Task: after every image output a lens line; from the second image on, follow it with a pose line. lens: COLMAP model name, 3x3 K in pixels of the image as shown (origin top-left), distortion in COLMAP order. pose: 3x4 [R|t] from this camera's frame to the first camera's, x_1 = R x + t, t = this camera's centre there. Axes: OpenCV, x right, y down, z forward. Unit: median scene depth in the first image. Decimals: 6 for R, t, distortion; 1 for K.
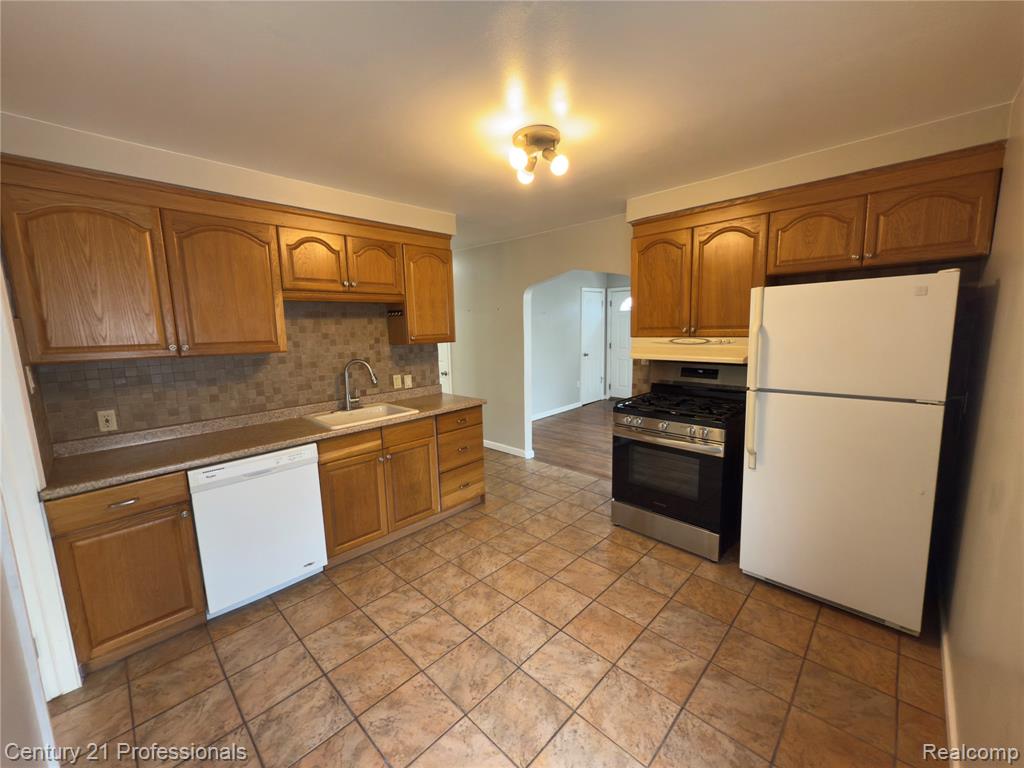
lens RADIAL K [[409.3, 0, 510.6], [0, 409.3, 382.9], [0, 0, 1]] dist [-0.000896, 0.000170]
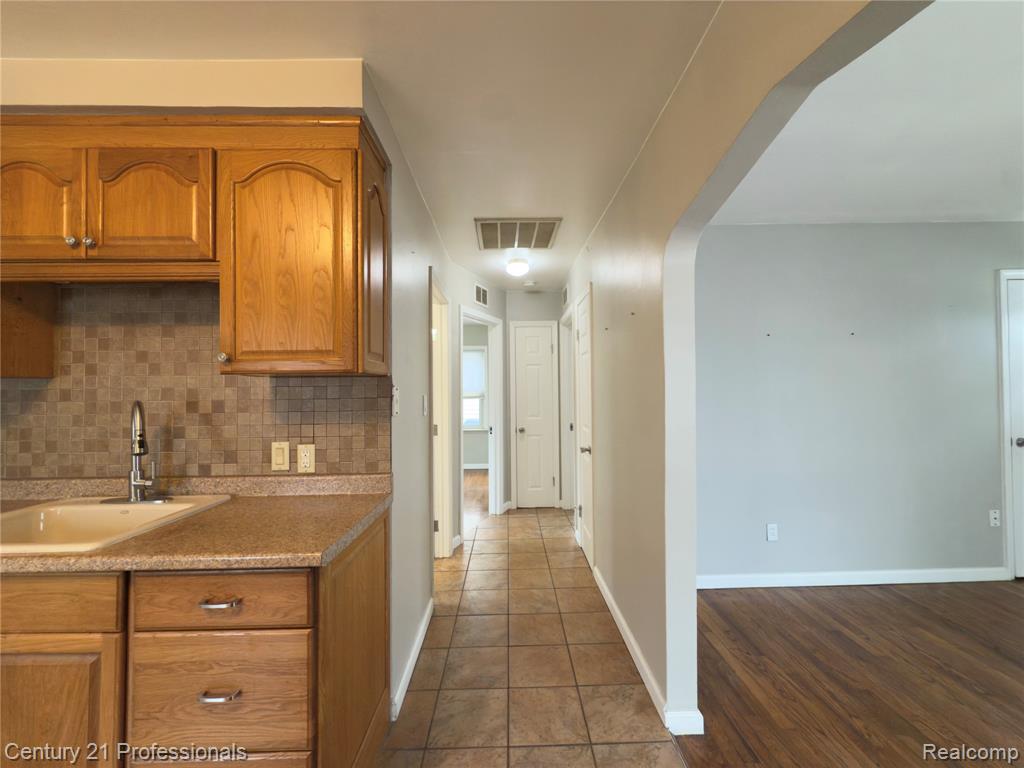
lens RADIAL K [[409.3, 0, 512.7], [0, 409.3, 381.2], [0, 0, 1]] dist [-0.000896, 0.000170]
pose [[0.705577, -0.000547, -0.708633, 0.275013], [-0.110091, 0.987774, -0.110378, -0.072673], [0.700030, 0.155894, 0.696890, 0.925911]]
